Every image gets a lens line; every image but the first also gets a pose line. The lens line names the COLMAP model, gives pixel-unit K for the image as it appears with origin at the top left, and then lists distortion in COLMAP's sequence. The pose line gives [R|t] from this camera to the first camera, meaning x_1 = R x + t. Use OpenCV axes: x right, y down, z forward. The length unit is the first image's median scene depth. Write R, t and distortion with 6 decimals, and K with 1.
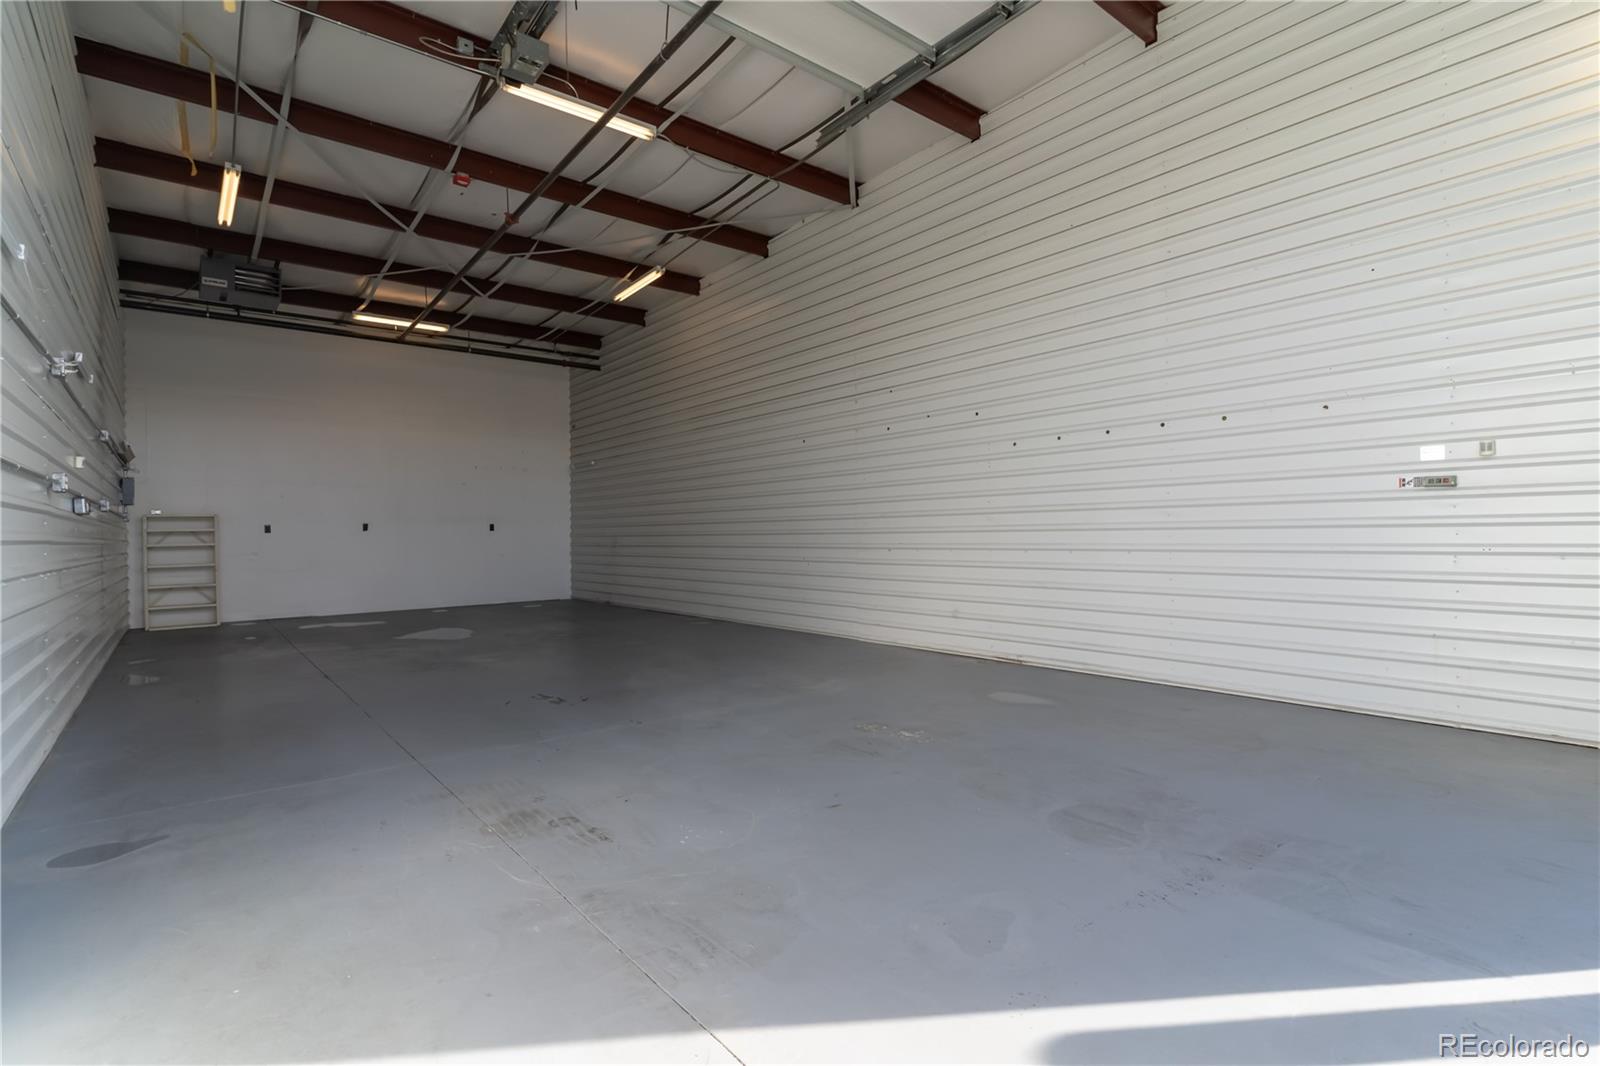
lens RADIAL K [[787.5, 0, 800.0], [0, 787.5, 533.0], [0, 0, 1]] dist [0.002569, 0.000252]
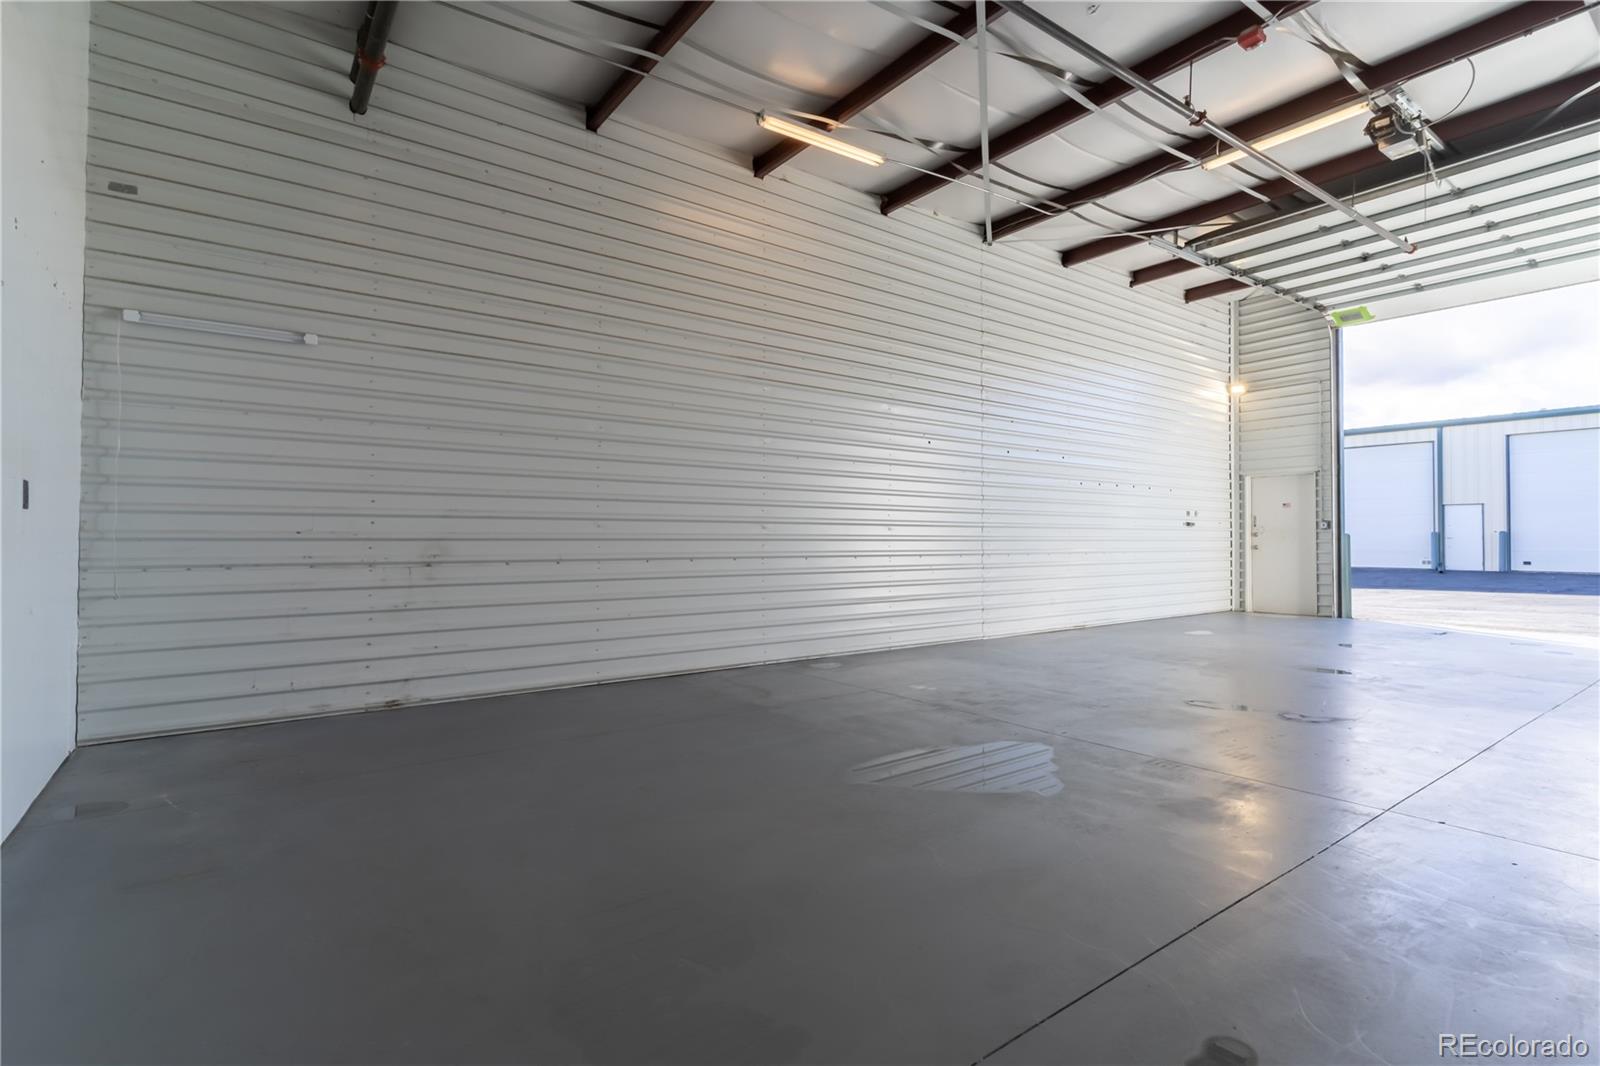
lens RADIAL K [[787.5, 0, 800.0], [0, 787.5, 533.0], [0, 0, 1]] dist [0.002569, 0.000252]
pose [[0.018072, 0.018549, 0.999665, -1.086048], [-0.003764, 0.999822, -0.018484, 0.010567], [-0.999830, -0.003428, 0.018138, 1.313397]]
